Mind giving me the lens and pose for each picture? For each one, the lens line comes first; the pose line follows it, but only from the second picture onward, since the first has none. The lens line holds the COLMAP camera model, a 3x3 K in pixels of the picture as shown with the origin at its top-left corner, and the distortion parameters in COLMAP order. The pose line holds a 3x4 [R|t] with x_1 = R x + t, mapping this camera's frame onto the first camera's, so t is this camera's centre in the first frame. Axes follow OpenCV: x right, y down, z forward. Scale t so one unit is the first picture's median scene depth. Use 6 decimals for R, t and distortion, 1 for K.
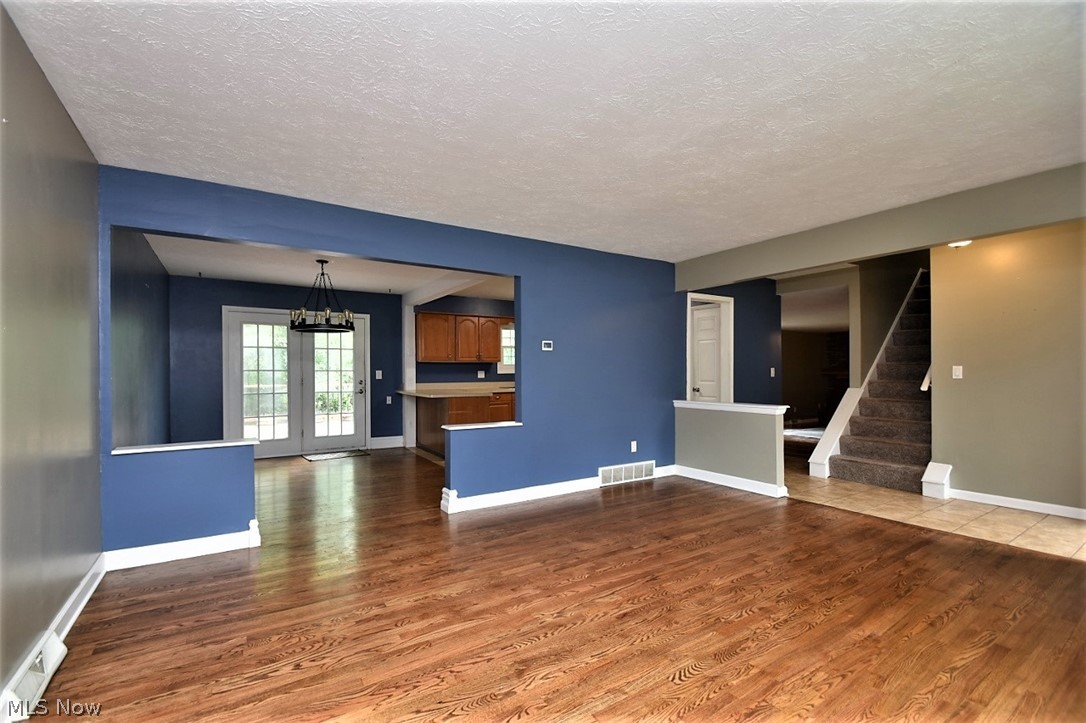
lens RADIAL K [[491.7, 0, 544.9], [0, 491.7, 373.9], [0, 0, 1]] dist [-0.001044, -0.000175]
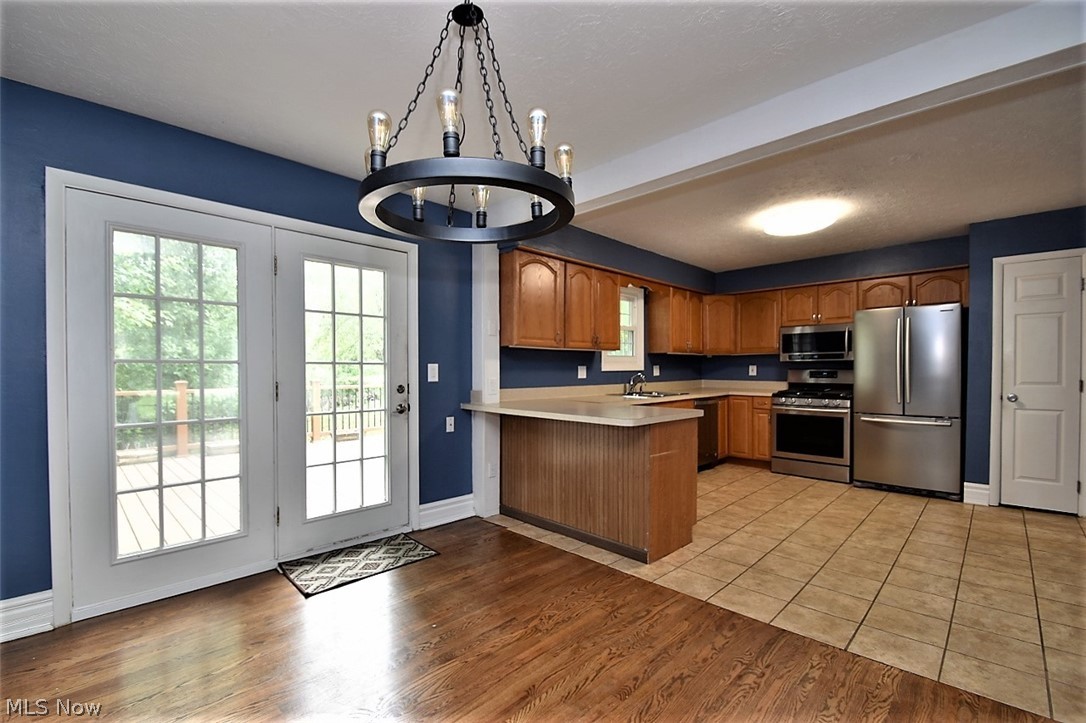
lens RADIAL K [[477.9, 0, 543.8], [0, 477.9, 377.1], [0, 0, 1]] dist [-0.026903, -0.000116]
pose [[0.975665, -0.002130, 0.219255, -0.327593], [-0.000066, 0.999950, 0.010008, 0.001452], [-0.219266, -0.009778, 0.975616, 0.512777]]
